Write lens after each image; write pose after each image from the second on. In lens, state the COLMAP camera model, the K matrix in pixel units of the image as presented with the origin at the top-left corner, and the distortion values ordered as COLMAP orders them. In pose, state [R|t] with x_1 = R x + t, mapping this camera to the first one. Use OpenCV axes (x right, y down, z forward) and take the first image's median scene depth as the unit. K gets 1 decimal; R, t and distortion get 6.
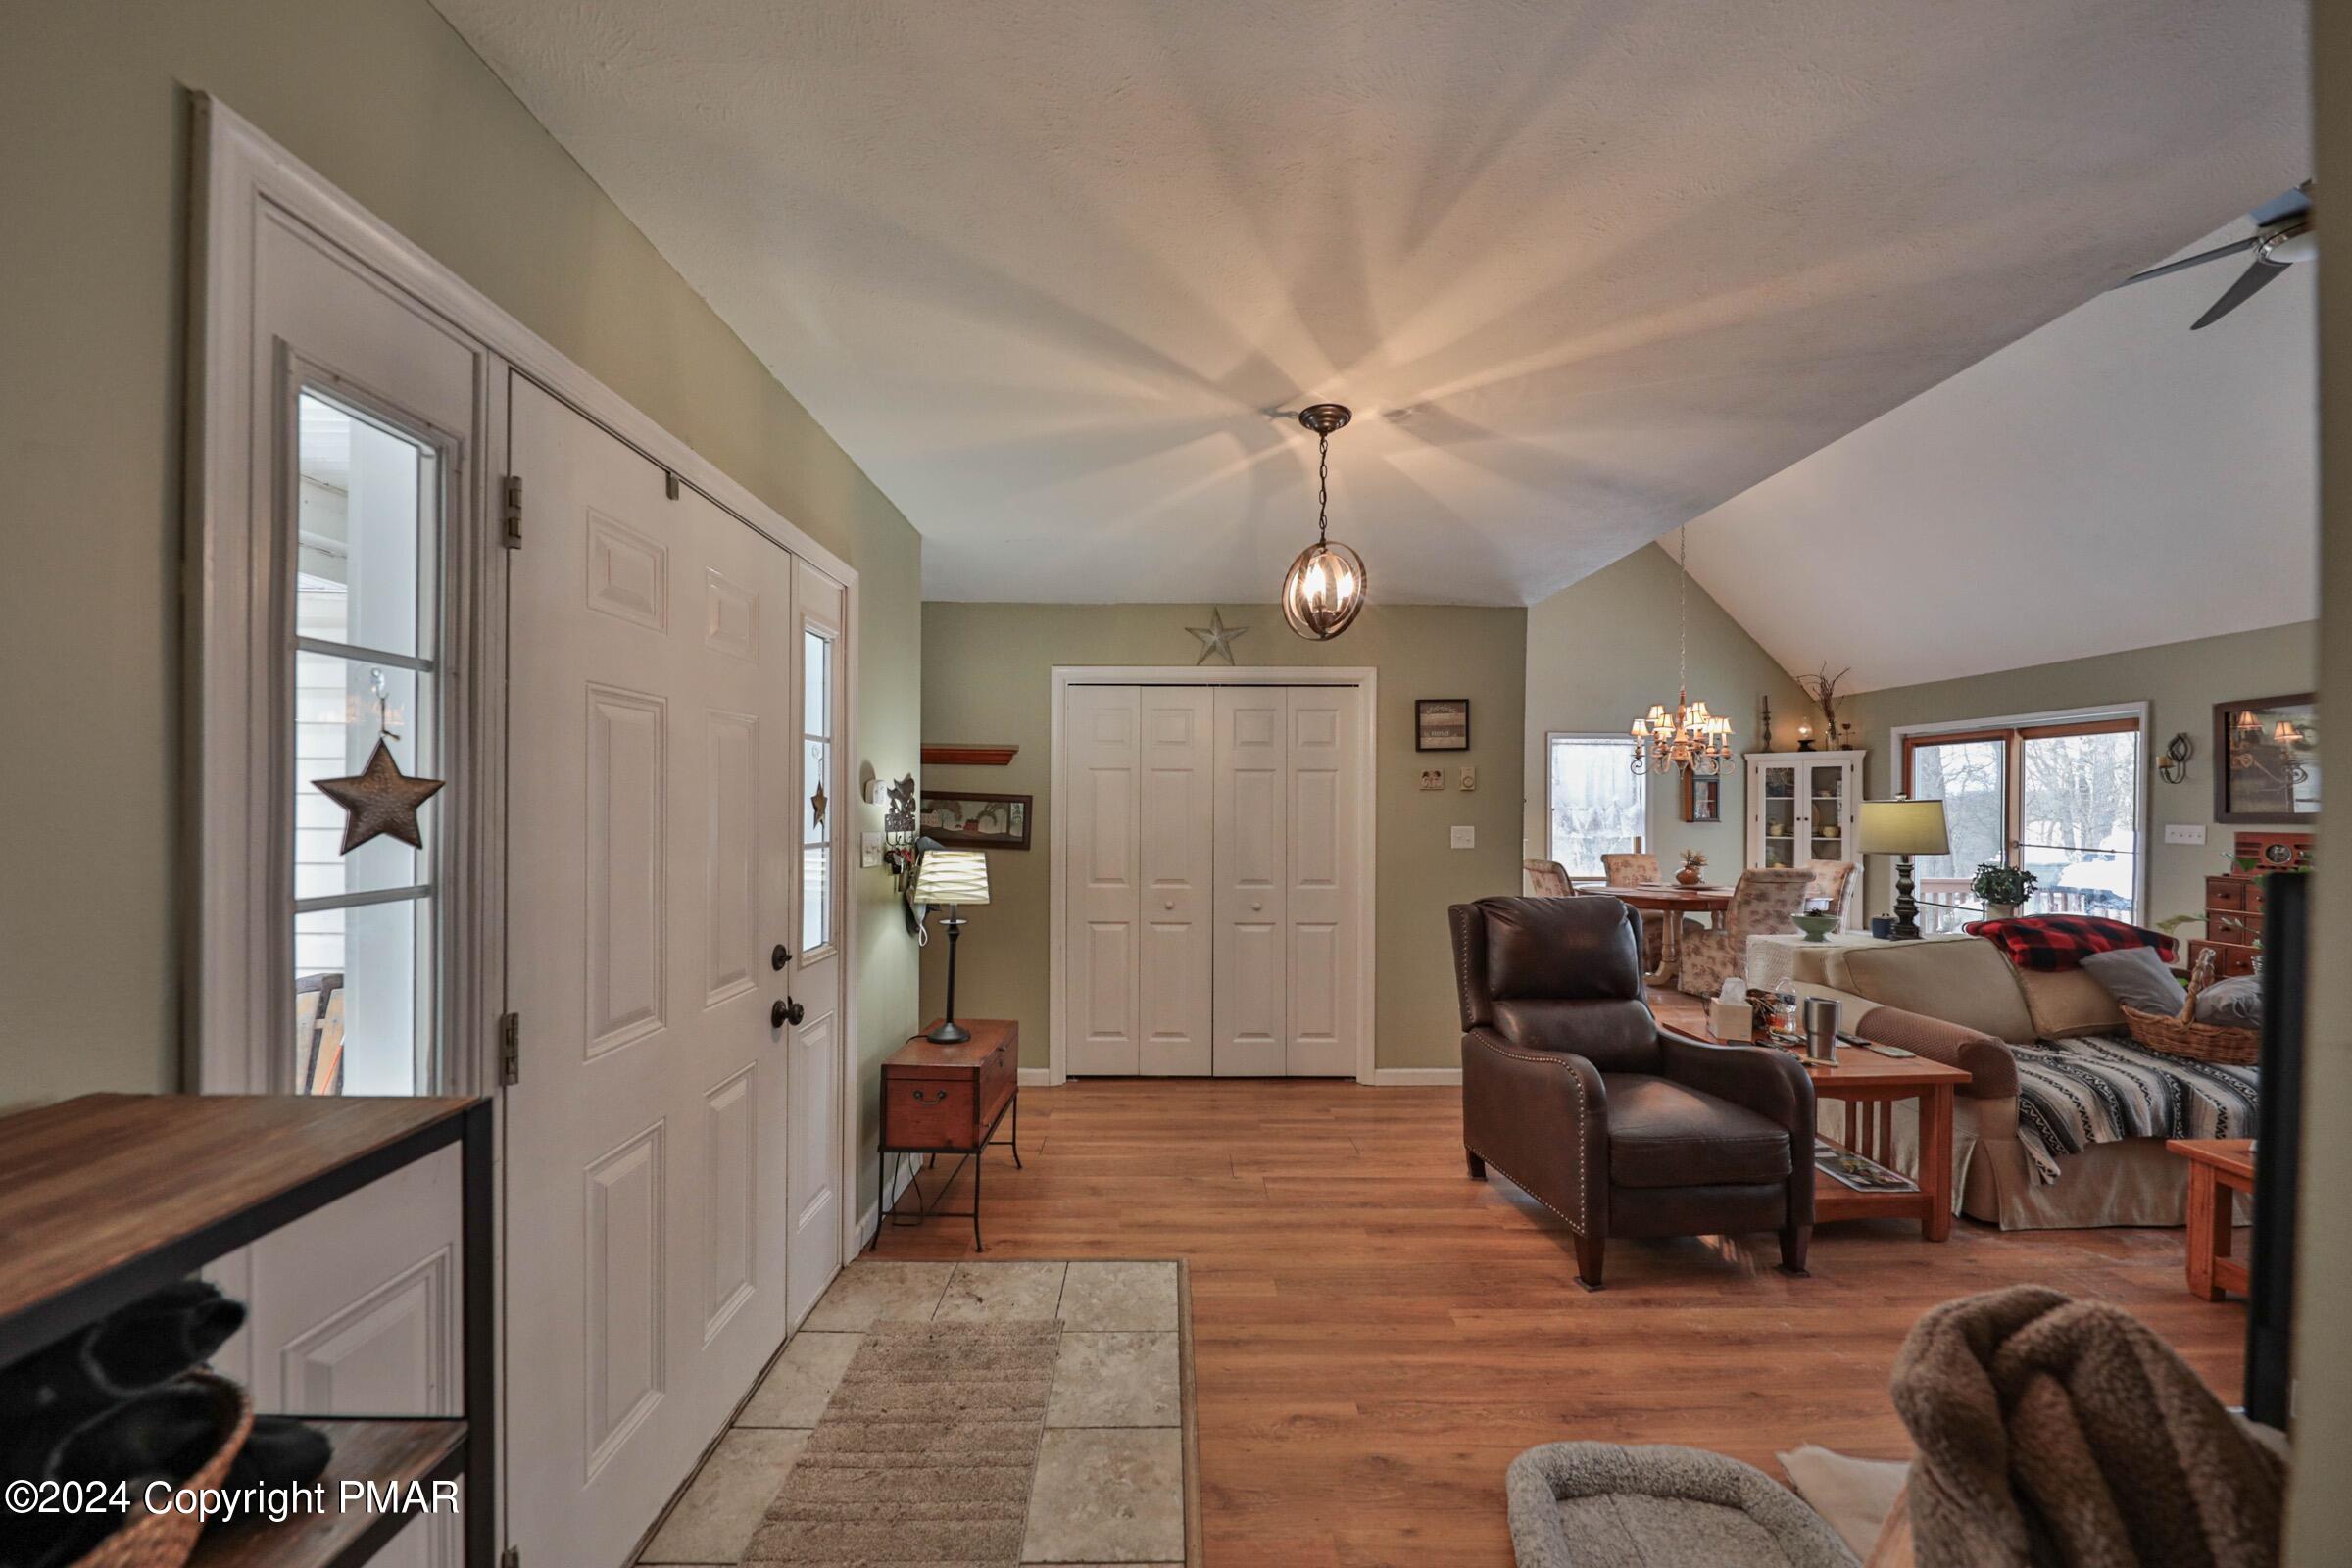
lens RADIAL K [[819.7, 0, 1149.5], [0, 819.7, 802.9], [0, 0, 1]] dist [-0.000031, -0.006798]
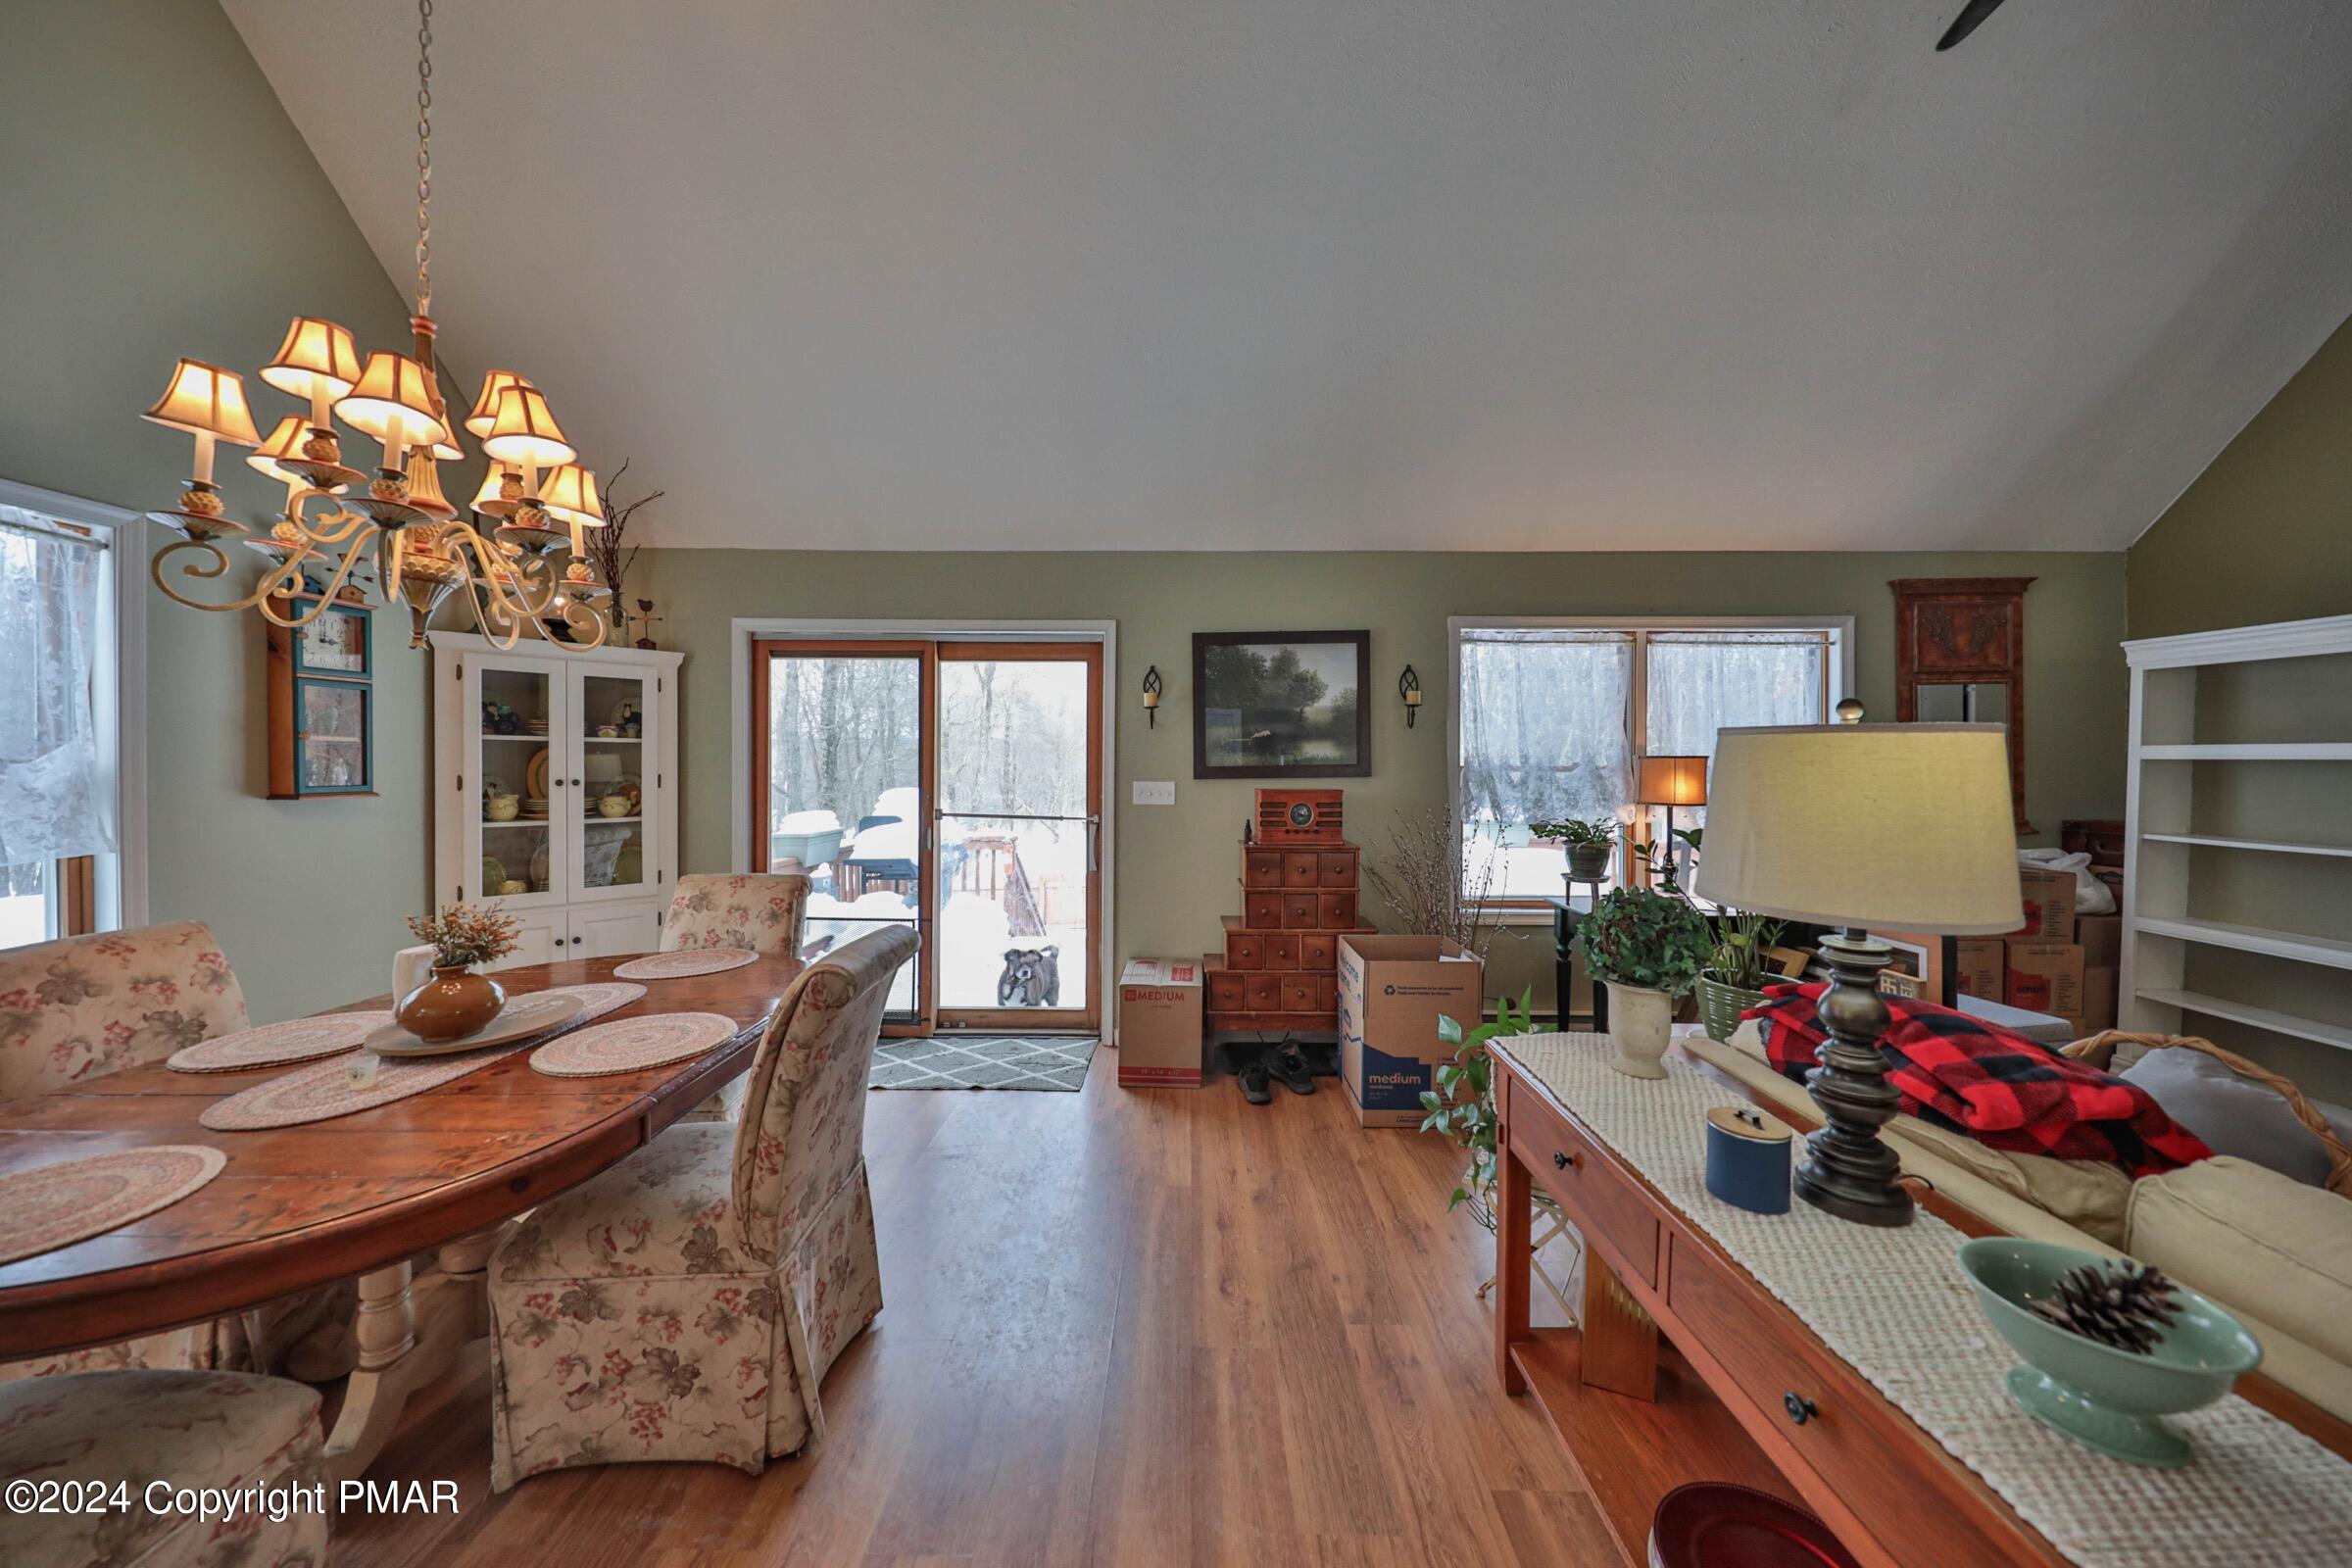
lens RADIAL K [[779.0, 0, 1174.0], [0, 779.0, 775.2], [0, 0, 1]] dist [0.002423, -0.004286]
pose [[-0.015331, -0.015582, 0.999761, 0.405358], [-0.005907, 0.999863, 0.015493, 0.007485], [-0.999865, -0.005668, -0.015421, 0.785565]]
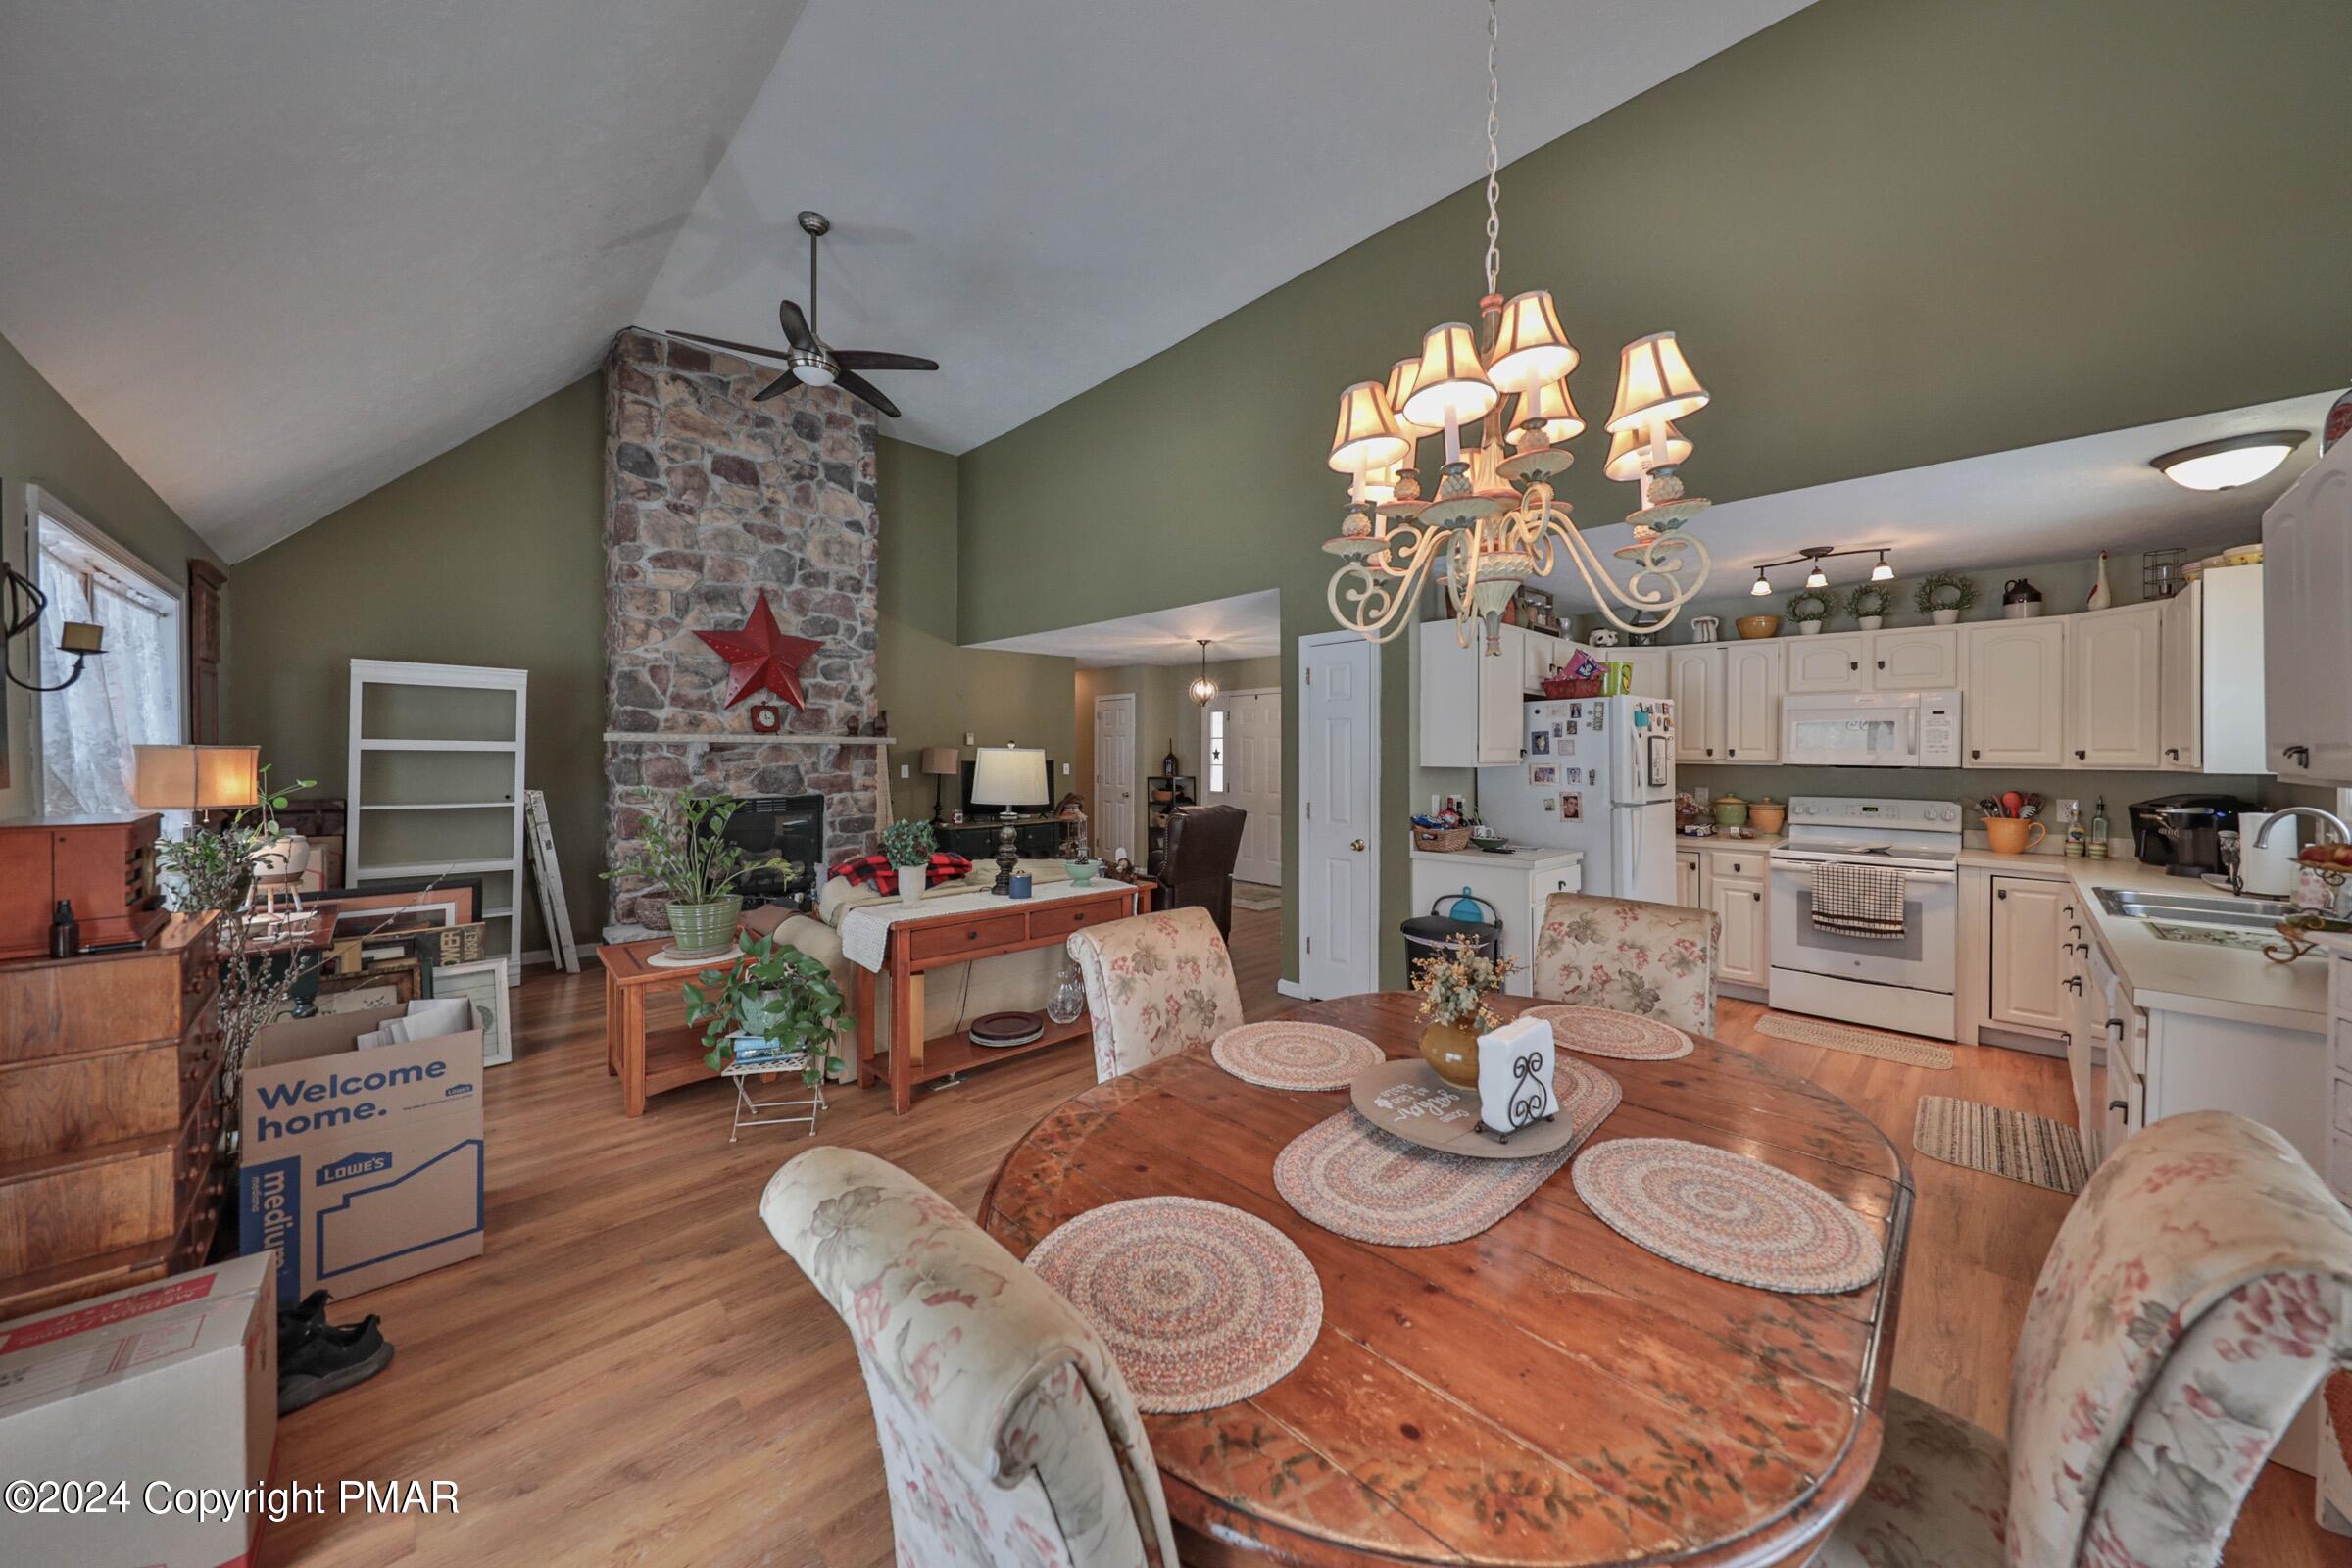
lens RADIAL K [[787.3, 0, 1183.4], [0, 787.3, 754.0], [0, 0, 1]] dist [0.000246, -0.000003]
pose [[-0.690762, -0.005235, -0.723063, 0.925853], [-0.004878, 0.999985, -0.002580, 0.003433], [0.723065, 0.001745, -0.690778, 1.133067]]
